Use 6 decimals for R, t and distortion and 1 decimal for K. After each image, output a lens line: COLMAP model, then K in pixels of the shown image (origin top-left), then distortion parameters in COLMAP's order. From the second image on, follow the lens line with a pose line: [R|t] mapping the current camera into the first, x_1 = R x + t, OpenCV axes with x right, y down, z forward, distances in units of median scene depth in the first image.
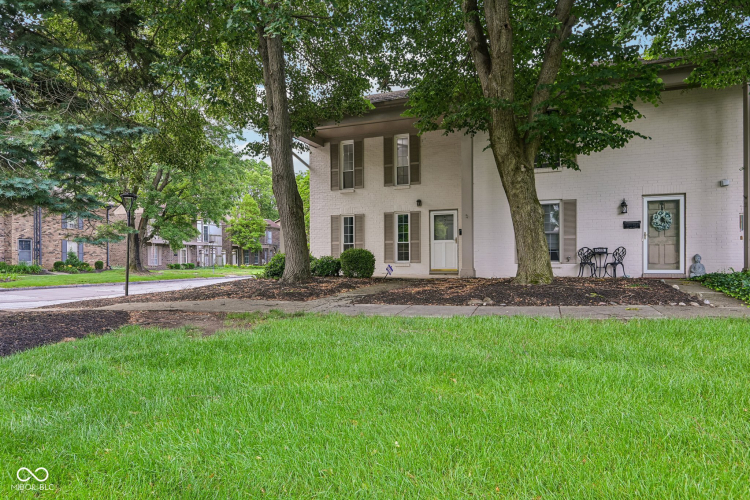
lens RADIAL K [[483.4, 0, 375.0], [0, 483.4, 250.0], [0, 0, 1]] dist [0.030554, 0.000013]
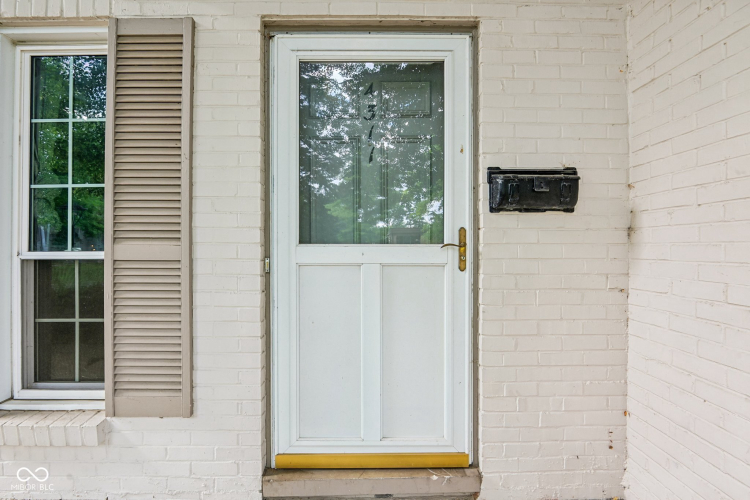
lens RADIAL K [[352.9, 0, 368.8], [0, 352.9, 255.9], [0, 0, 1]] dist [-0.013612, -0.000449]
pose [[0.916435, 0.005714, 0.400143, 0.100658], [-0.013067, 0.999792, 0.015651, -0.018892], [-0.399971, -0.019572, 0.916319, 0.902195]]
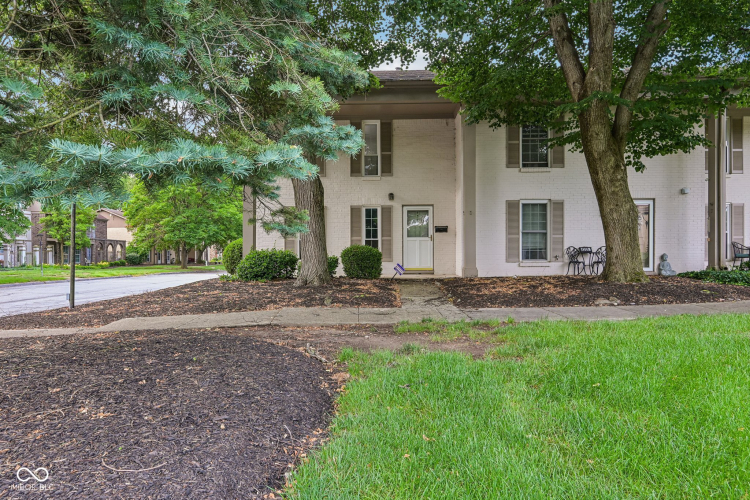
lens RADIAL K [[512.4, 0, 375.2], [0, 512.4, 258.2], [0, 0, 1]] dist [0.002096, -0.000985]
pose [[0.937067, 0.001116, 0.349147, -0.279796], [-0.007970, 0.999803, 0.018193, 0.002425], [-0.349058, -0.019831, 0.936891, 0.098016]]
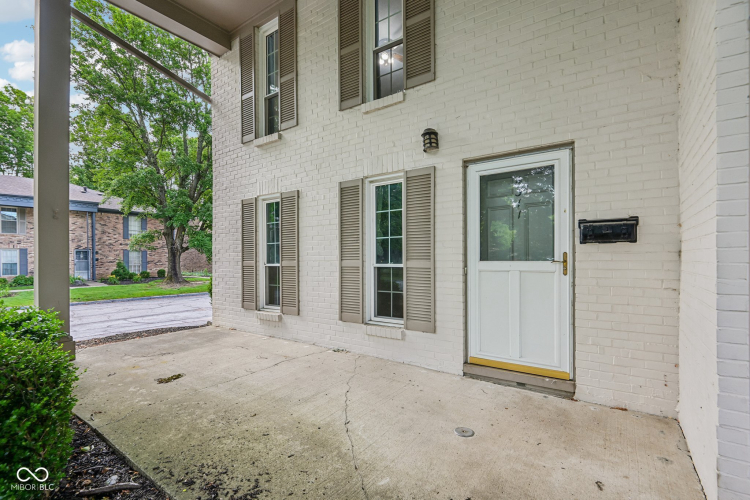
lens RADIAL K [[352.9, 0, 368.8], [0, 352.9, 255.9], [0, 0, 1]] dist [-0.013612, -0.000449]
pose [[0.970084, 0.001392, -0.242765, 0.108783], [0.000376, 0.999974, 0.007237, -0.025059], [0.242769, -0.007112, 0.970058, 0.777176]]
